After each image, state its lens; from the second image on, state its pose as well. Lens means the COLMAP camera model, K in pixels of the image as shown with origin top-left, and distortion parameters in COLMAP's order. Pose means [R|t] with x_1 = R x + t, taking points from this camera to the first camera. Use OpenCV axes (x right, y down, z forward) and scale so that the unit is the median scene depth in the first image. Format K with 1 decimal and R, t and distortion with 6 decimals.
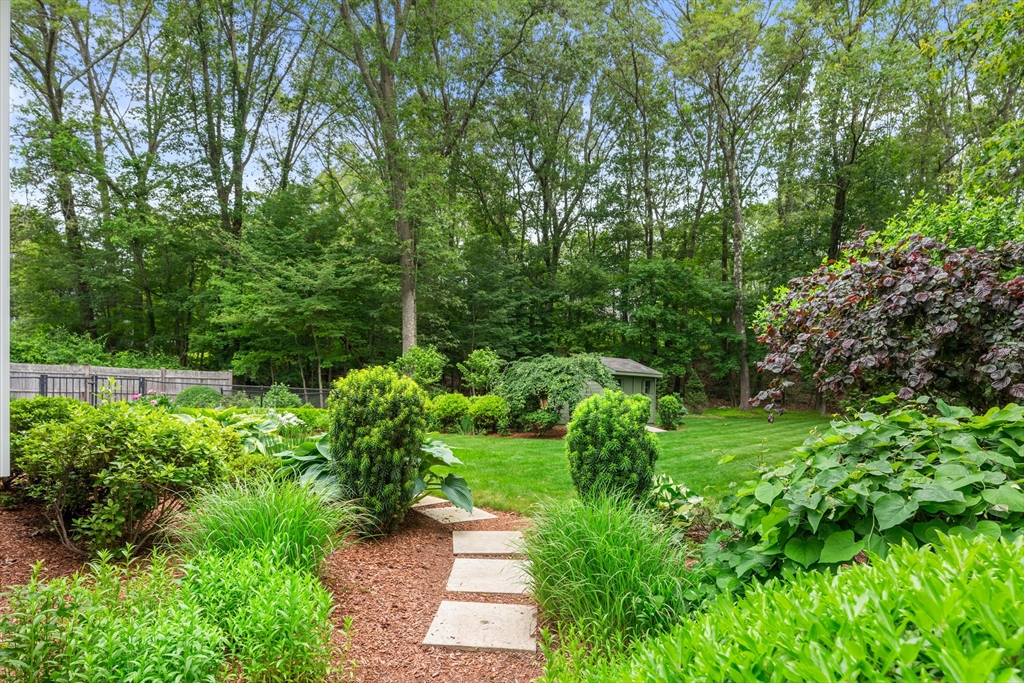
lens RADIAL K [[576.7, 0, 512.0], [0, 576.7, 341.5], [0, 0, 1]] dist [-0.001117, -0.000436]
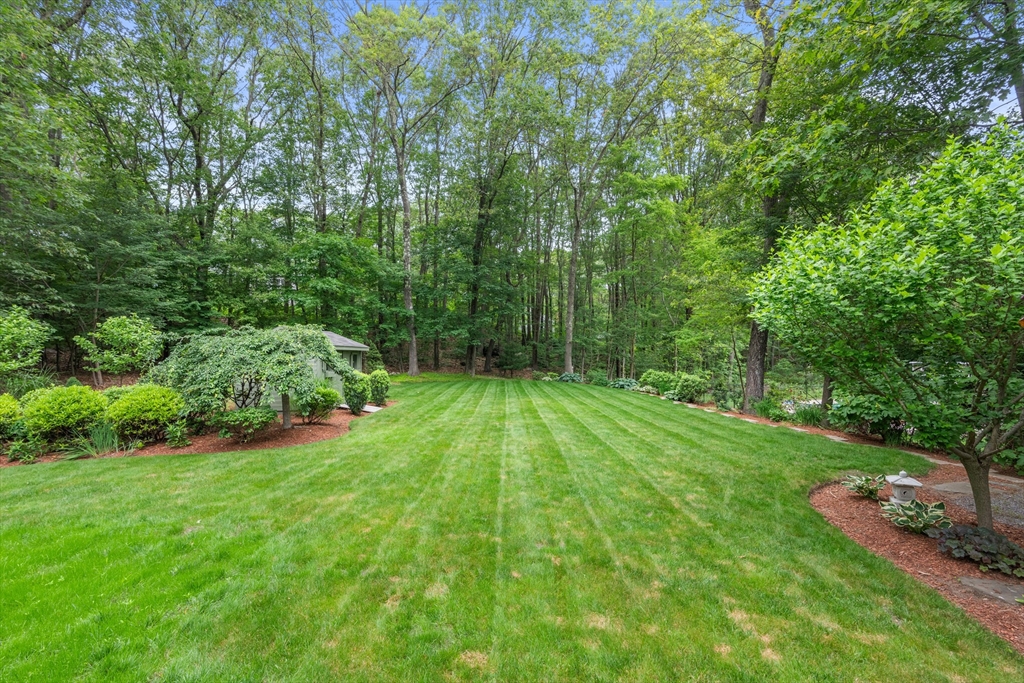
lens RADIAL K [[467.1, 0, 525.0], [0, 467.1, 329.8], [0, 0, 1]] dist [0.000520, 0.000429]
pose [[0.771597, 0.009106, 0.636046, -0.034012], [-0.028621, 0.999382, 0.020413, 0.004032], [-0.635467, -0.033955, 0.771381, 0.232233]]
